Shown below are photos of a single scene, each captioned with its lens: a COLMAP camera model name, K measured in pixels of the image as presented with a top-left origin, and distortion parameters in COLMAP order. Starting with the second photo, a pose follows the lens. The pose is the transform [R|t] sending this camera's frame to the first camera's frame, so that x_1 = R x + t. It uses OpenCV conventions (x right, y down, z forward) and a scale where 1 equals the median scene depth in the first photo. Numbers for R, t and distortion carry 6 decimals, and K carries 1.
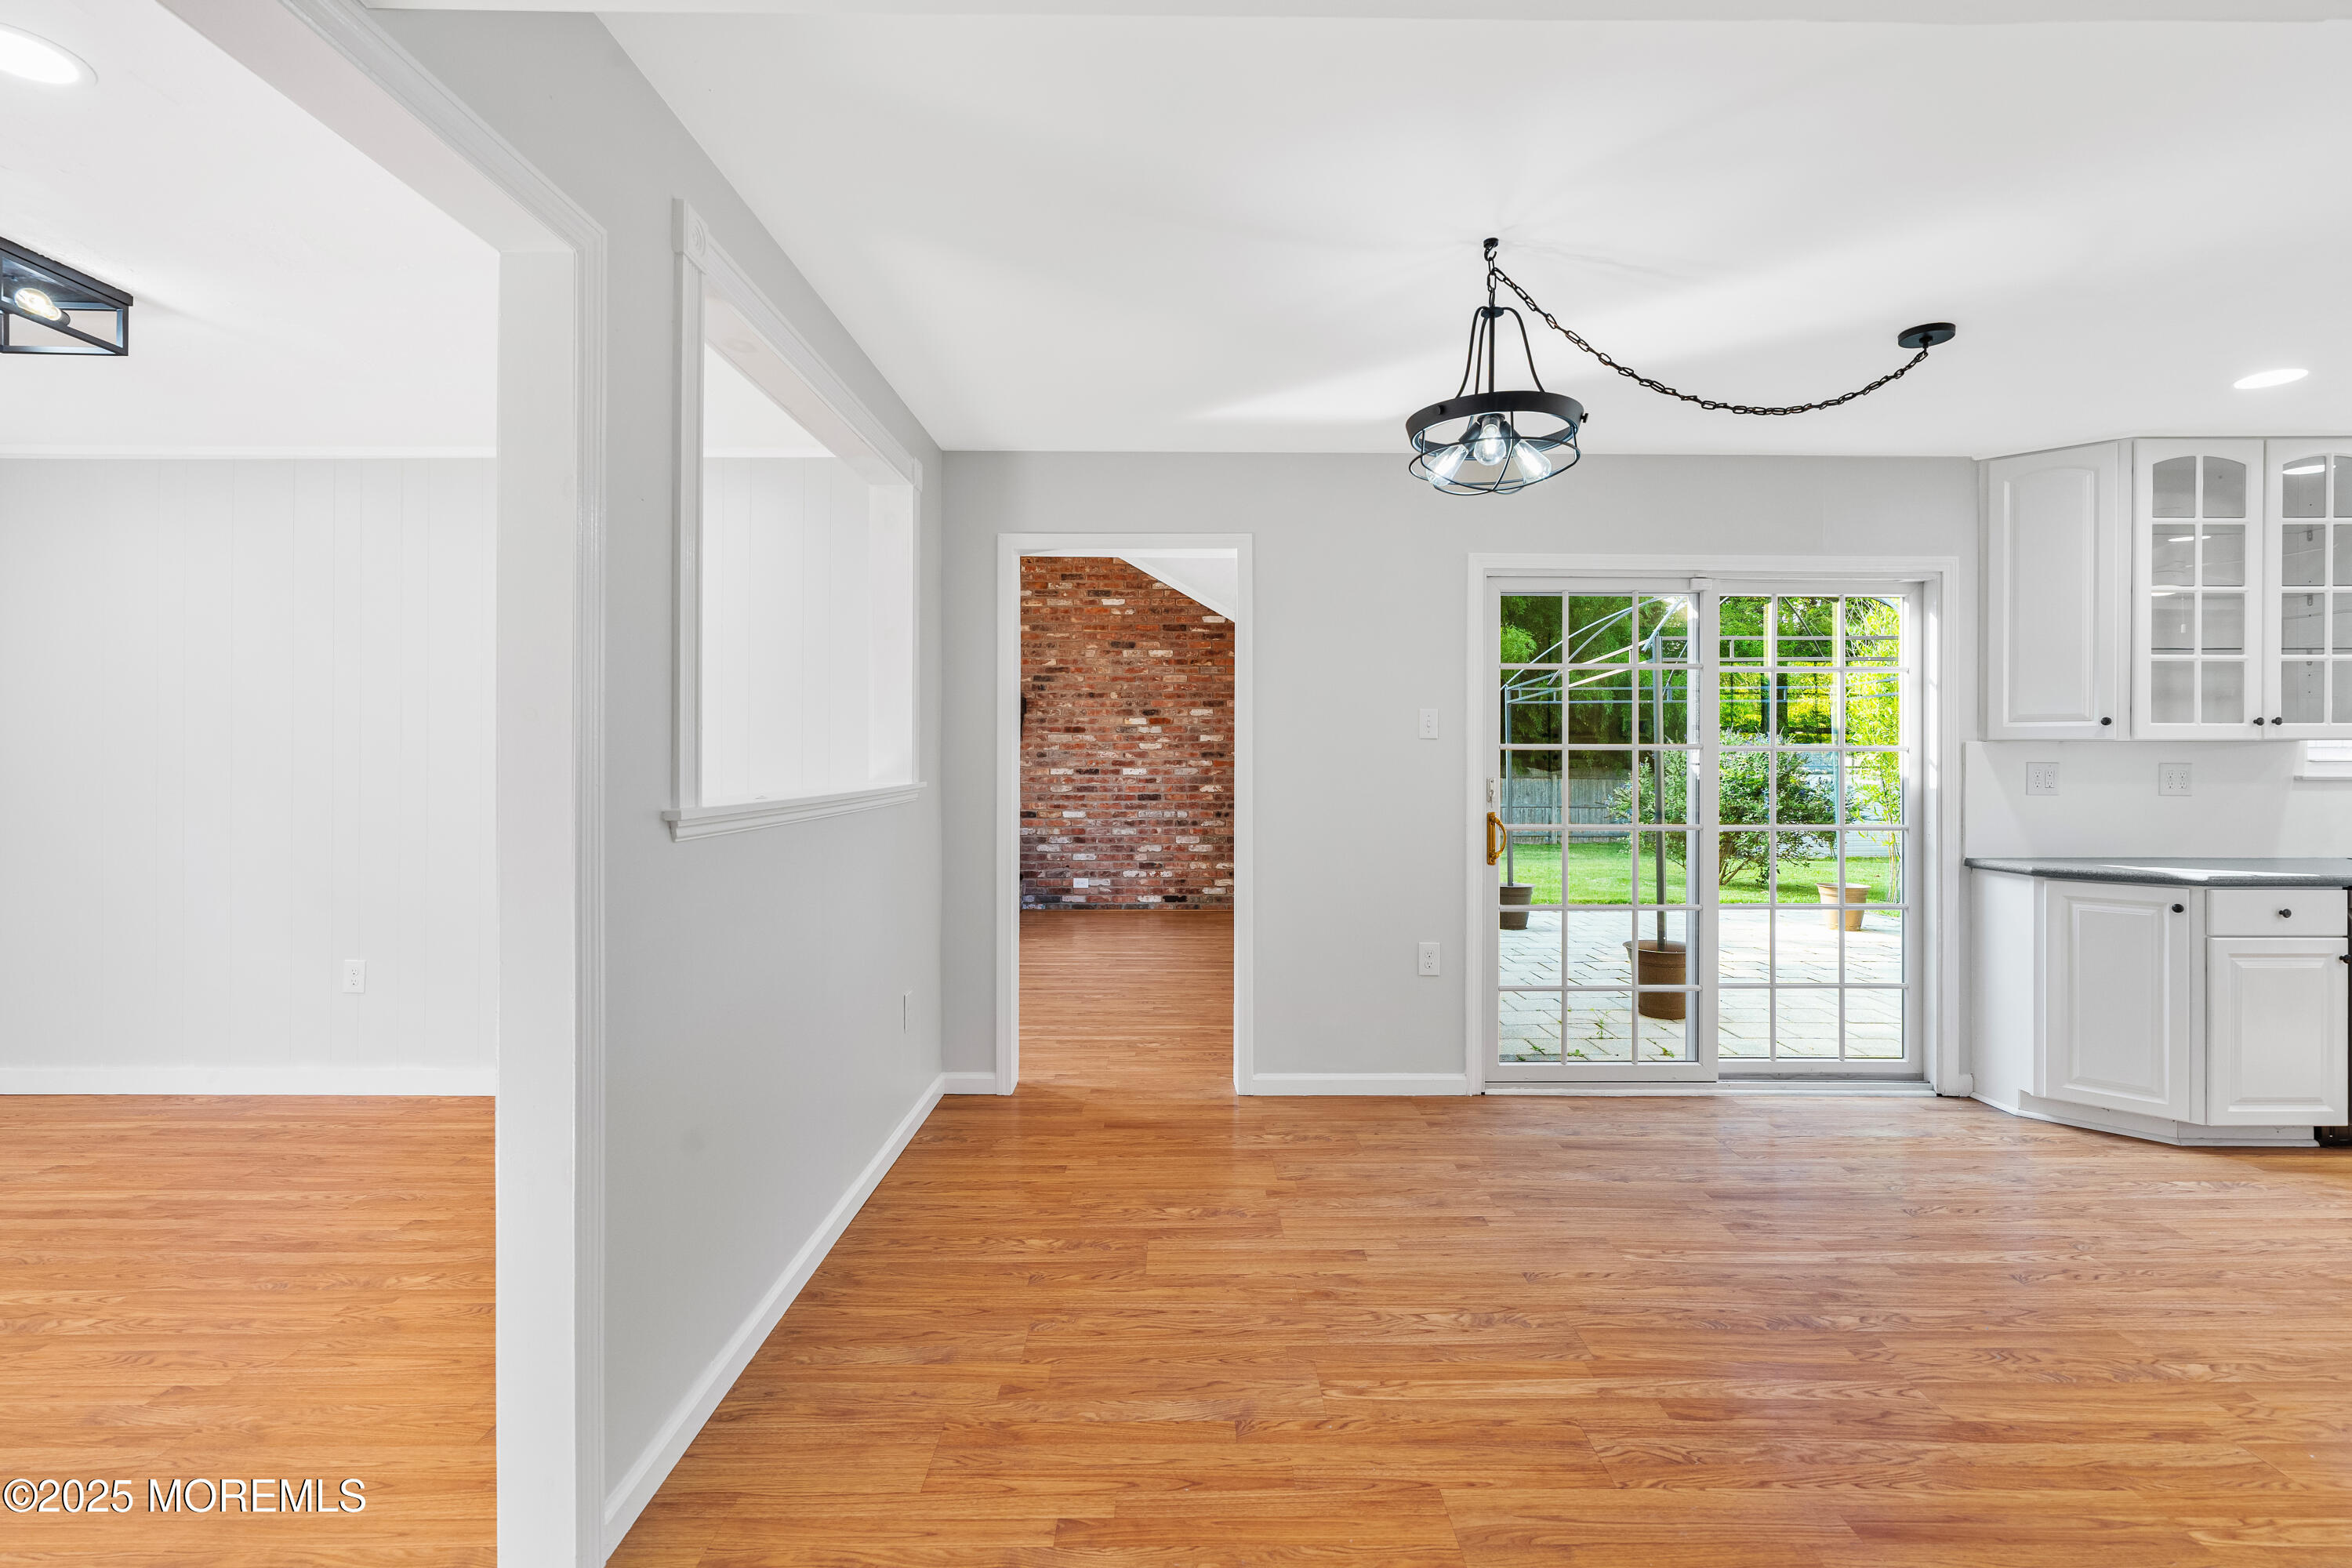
lens RADIAL K [[1059.0, 0, 1190.3], [0, 1059.0, 760.2], [0, 0, 1]] dist [-0.001448, 0.000612]
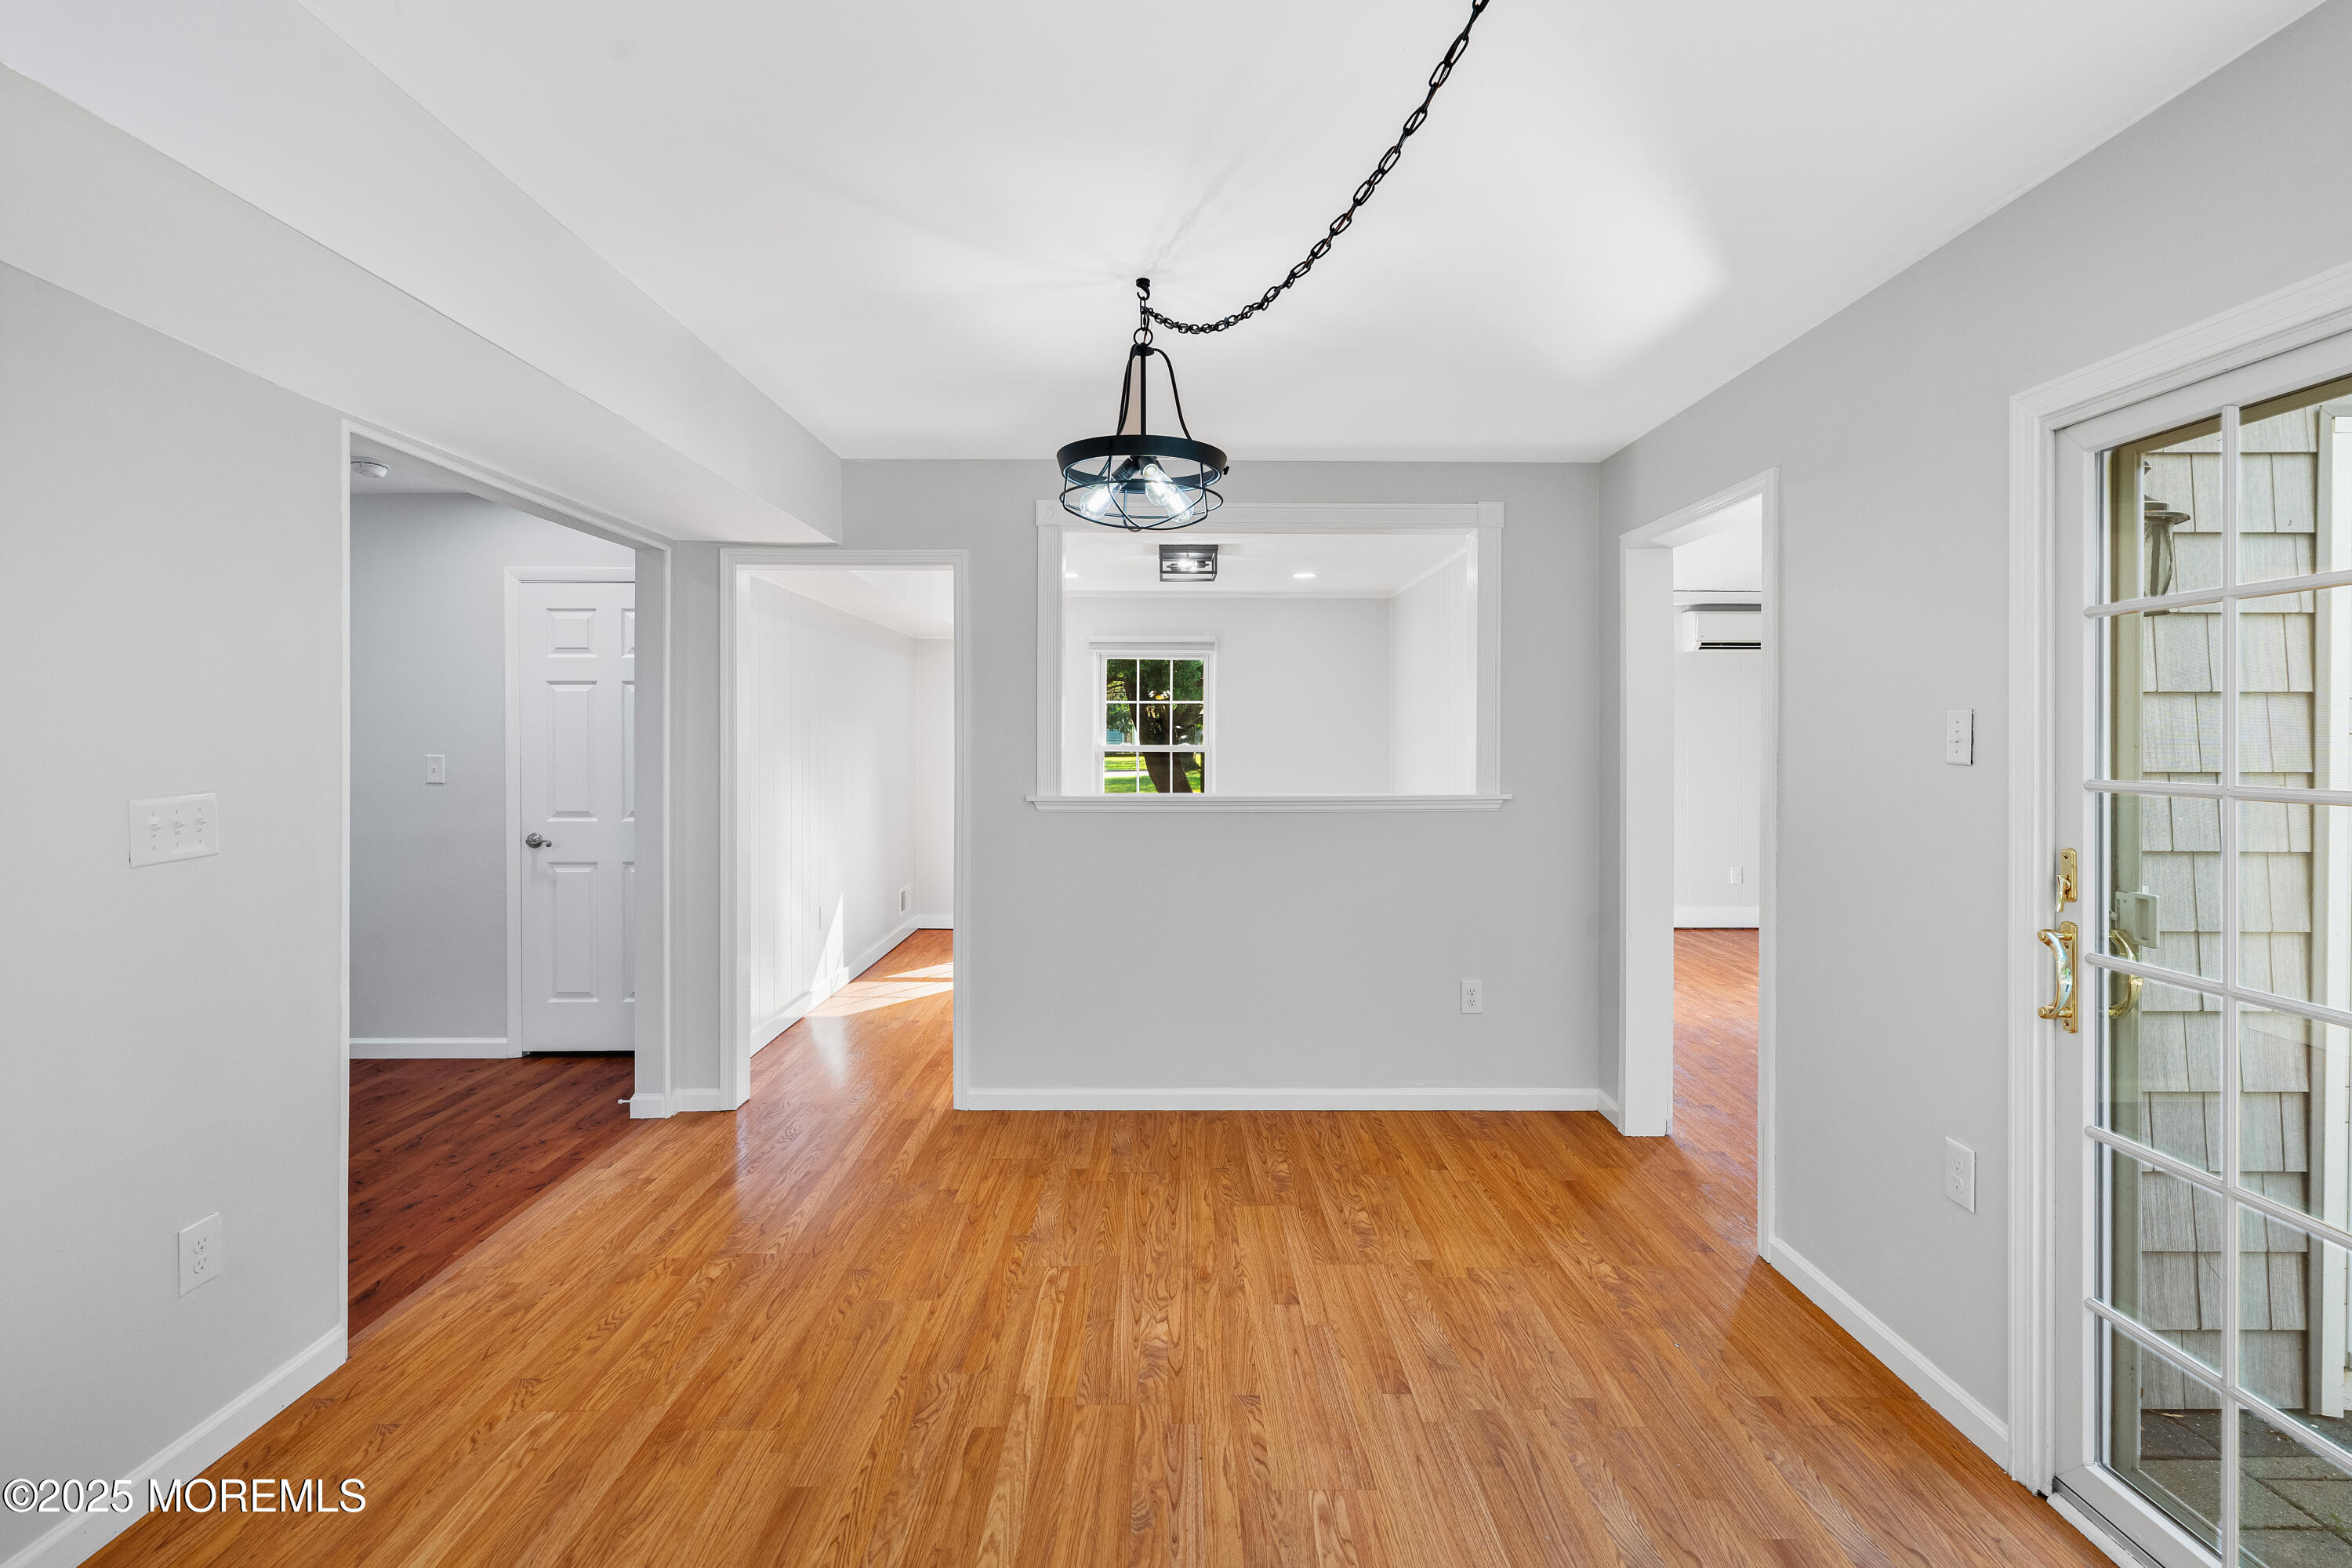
lens RADIAL K [[1074.0, 0, 1183.1], [0, 1074.0, 734.8], [0, 0, 1]] dist [-0.000784, 0.000415]
pose [[0.006079, -0.004620, -0.999971, 0.795407], [-0.002836, 0.999985, -0.004637, -0.030653], [0.999978, 0.002864, 0.006066, 0.626424]]
